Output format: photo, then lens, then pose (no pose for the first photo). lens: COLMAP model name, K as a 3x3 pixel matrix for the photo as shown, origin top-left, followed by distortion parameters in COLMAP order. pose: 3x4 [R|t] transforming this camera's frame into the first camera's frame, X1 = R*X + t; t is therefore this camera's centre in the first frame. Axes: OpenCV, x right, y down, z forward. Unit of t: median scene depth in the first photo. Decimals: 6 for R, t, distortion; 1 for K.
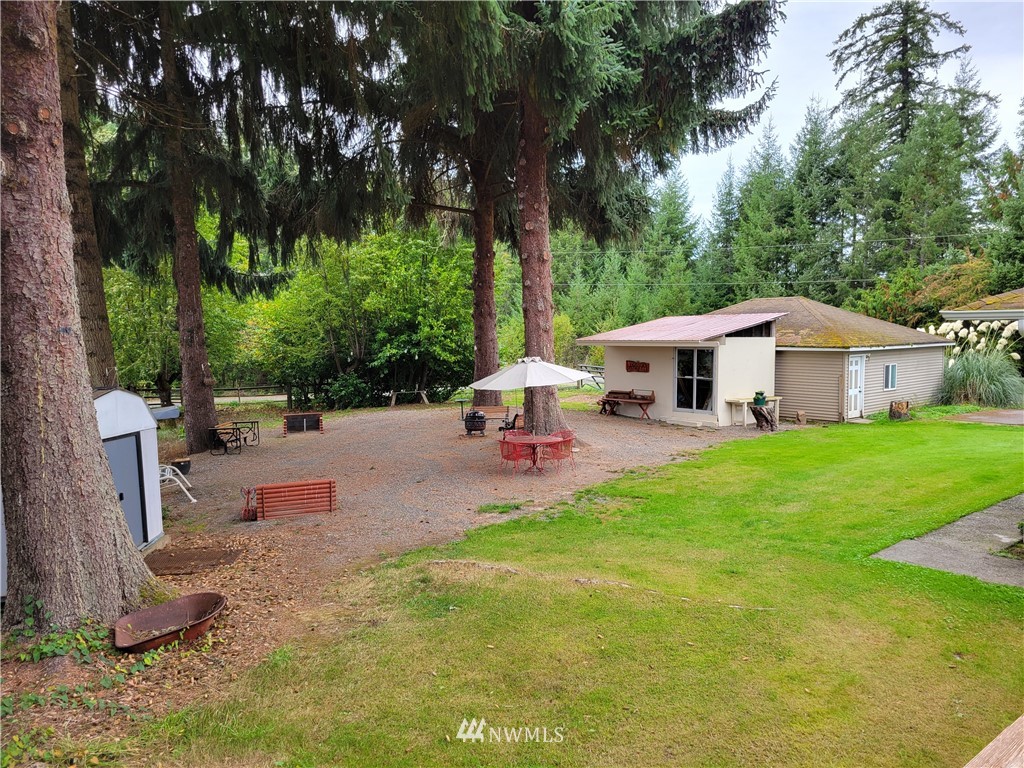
lens RADIAL K [[767.7, 0, 515.1], [0, 767.7, 383.5], [0, 0, 1]] dist [0.047618, -0.000829]
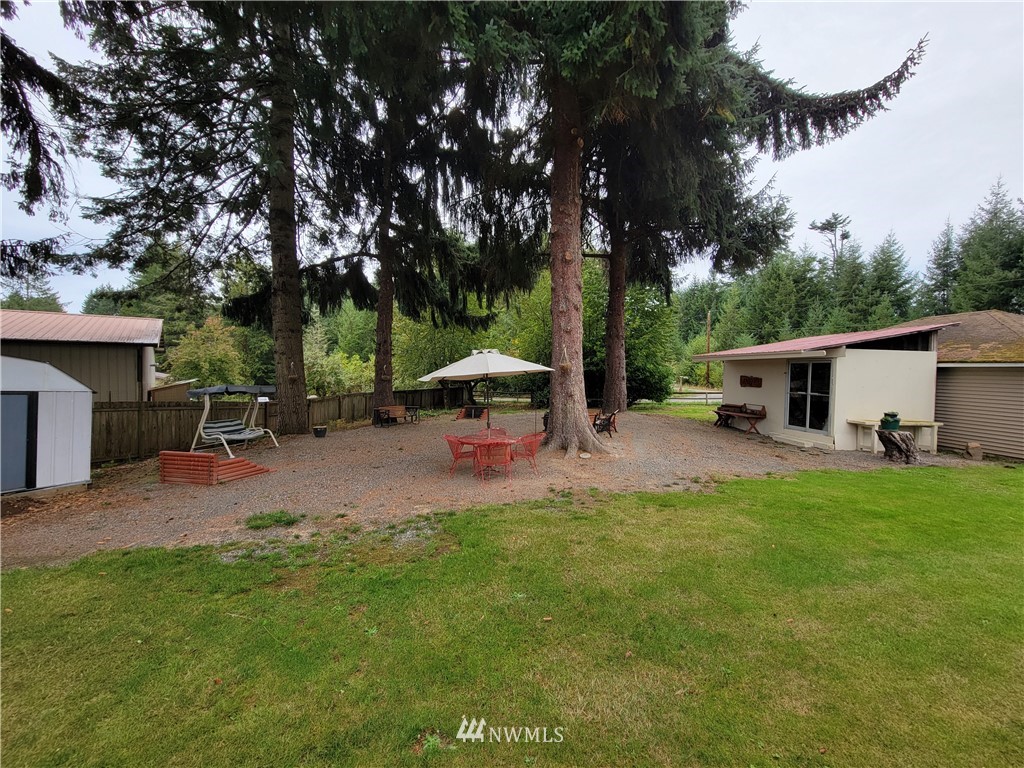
lens RADIAL K [[412.7, 0, 506.6], [0, 412.7, 379.8], [0, 0, 1]] dist [-0.000504, -0.002878]
pose [[0.834239, 0.030365, -0.550566, 0.202349], [-0.055328, 0.998053, -0.028790, 0.009937], [0.548620, 0.054480, 0.834295, 0.387950]]
